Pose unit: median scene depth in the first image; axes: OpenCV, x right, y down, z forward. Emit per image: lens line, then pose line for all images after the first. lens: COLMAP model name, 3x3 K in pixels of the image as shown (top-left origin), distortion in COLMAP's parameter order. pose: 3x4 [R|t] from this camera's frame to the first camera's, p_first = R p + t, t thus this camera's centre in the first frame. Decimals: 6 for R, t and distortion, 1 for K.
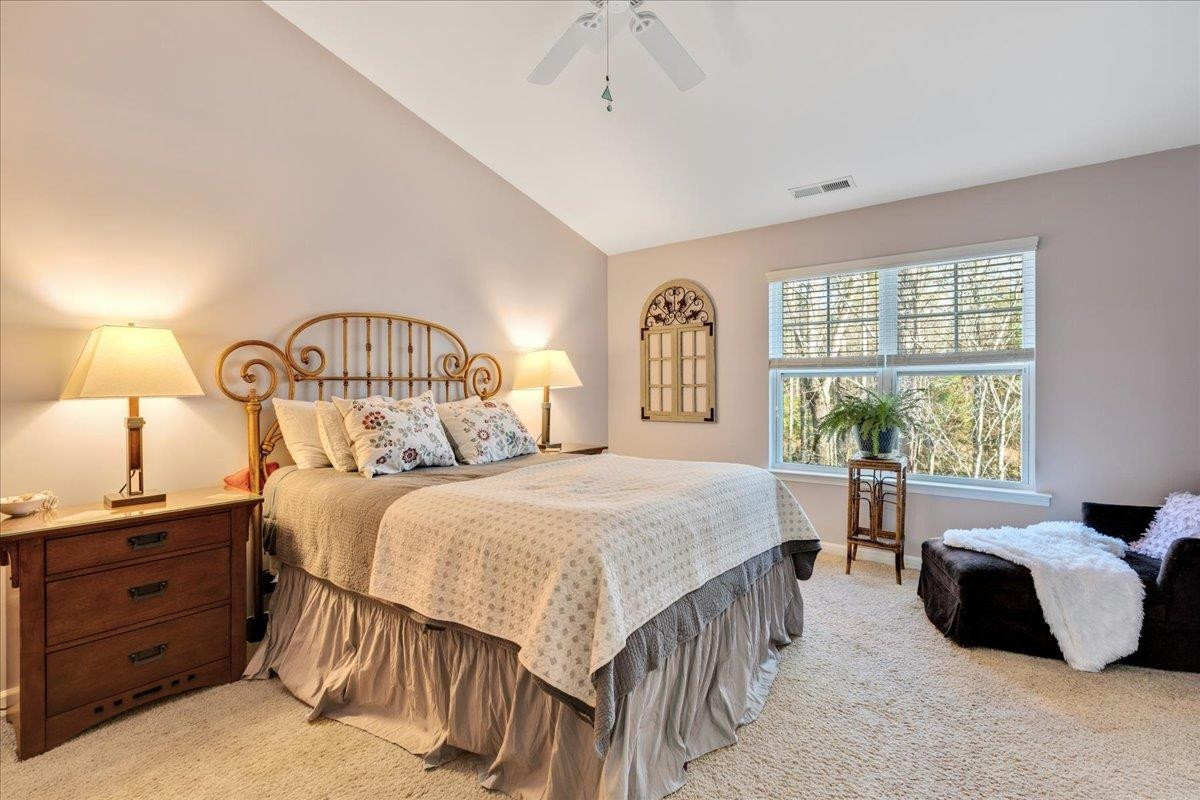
lens RADIAL K [[545.9, 0, 603.2], [0, 545.9, 393.5], [0, 0, 1]] dist [-0.004596, -0.000486]
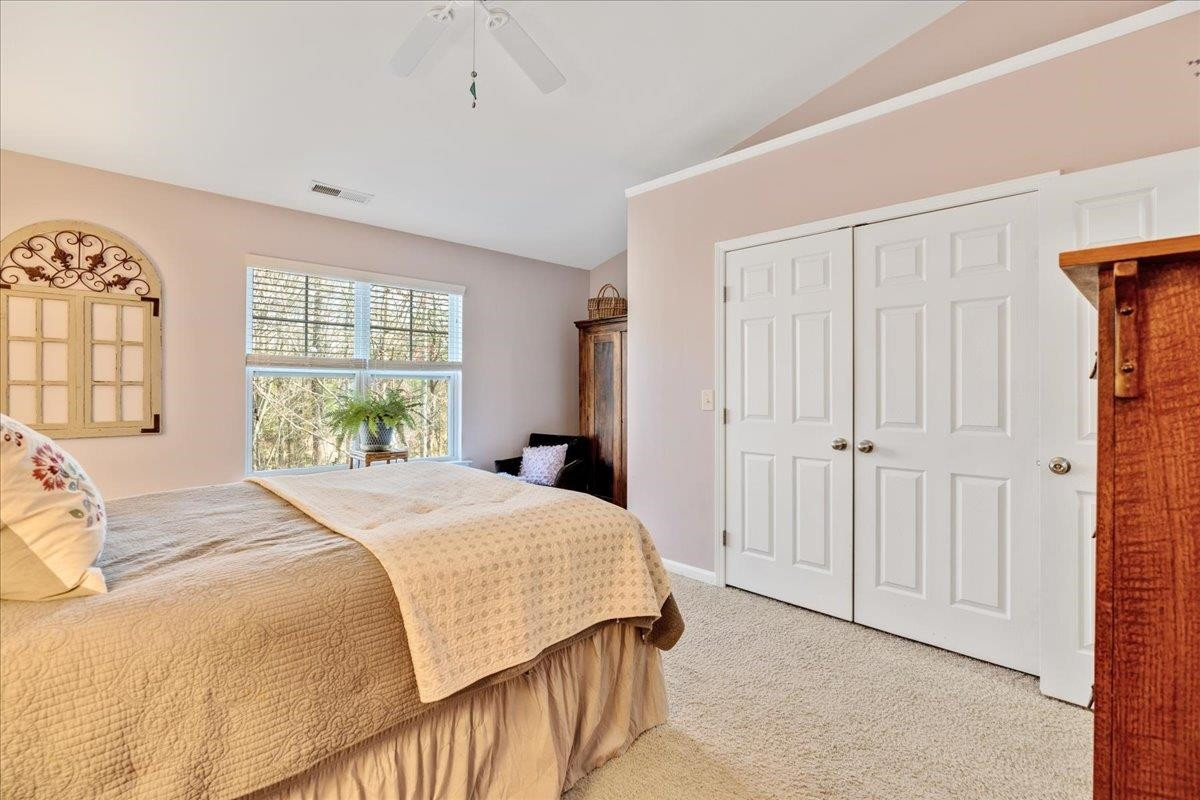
lens RADIAL K [[545.9, 0, 603.4], [0, 545.9, 394.9], [0, 0, 1]] dist [-0.004596, -0.000486]
pose [[0.139054, -0.009471, 0.990240, -0.437930], [0.001668, 0.999955, 0.009330, -0.005347], [-0.990283, 0.000354, 0.139063, 0.293299]]
